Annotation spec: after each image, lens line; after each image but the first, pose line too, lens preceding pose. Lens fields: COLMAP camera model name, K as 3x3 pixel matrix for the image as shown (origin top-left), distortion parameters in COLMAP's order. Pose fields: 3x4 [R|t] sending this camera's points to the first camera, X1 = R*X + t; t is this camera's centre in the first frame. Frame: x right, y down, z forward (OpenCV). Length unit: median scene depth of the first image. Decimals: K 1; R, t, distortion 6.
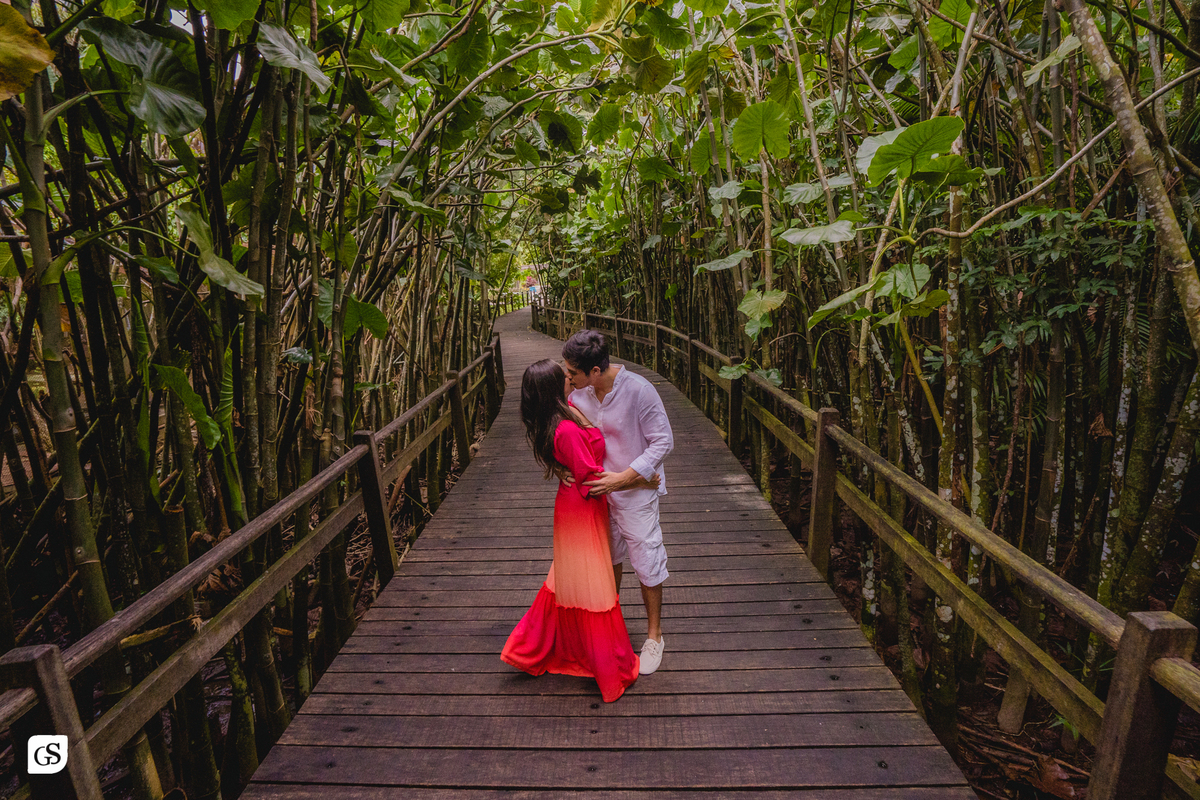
lens RADIAL K [[568.8, 0, 600.0], [0, 568.8, 400.0], [0, 0, 1]] dist [-0.041435, 0.015162]
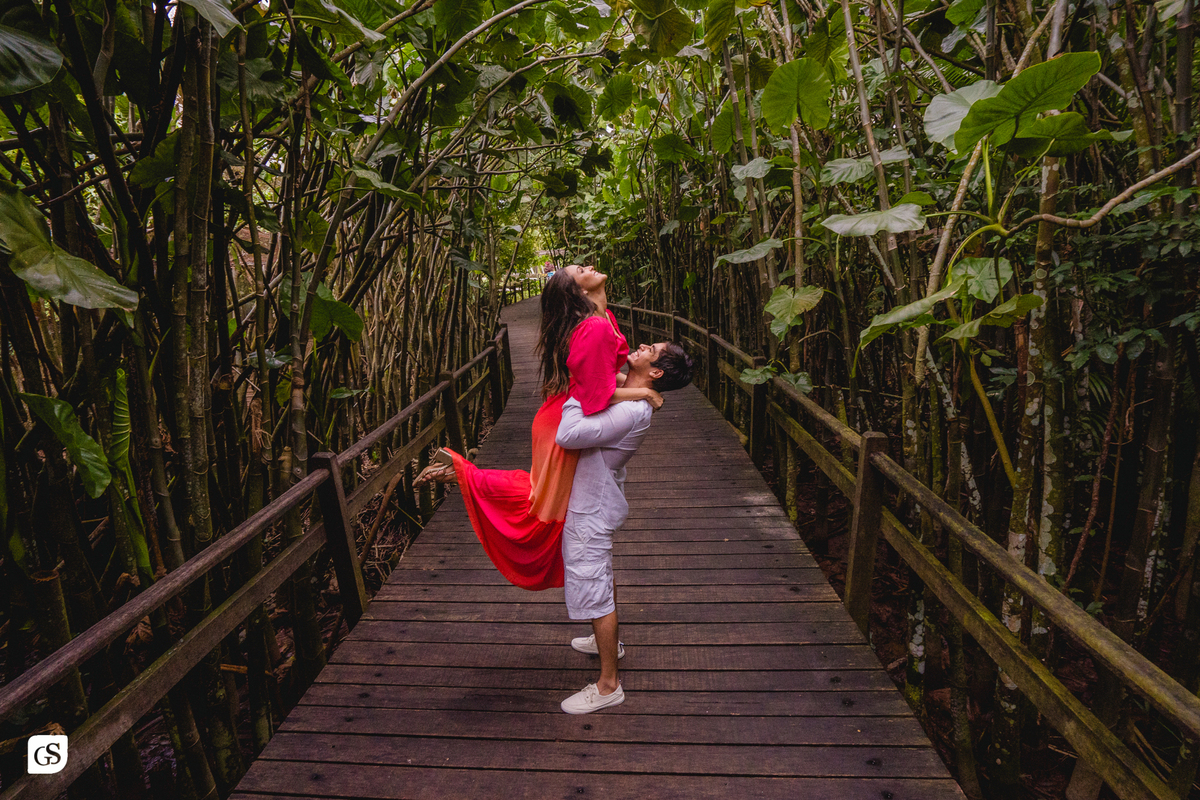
lens RADIAL K [[568.8, 0, 600.0], [0, 568.8, 400.0], [0, 0, 1]] dist [-0.041435, 0.015162]
pose [[0.999461, 0.007281, -0.032023, 0.019655], [-0.006484, 0.999669, 0.024901, -0.034866], [0.032193, -0.024680, 0.999177, 0.112753]]
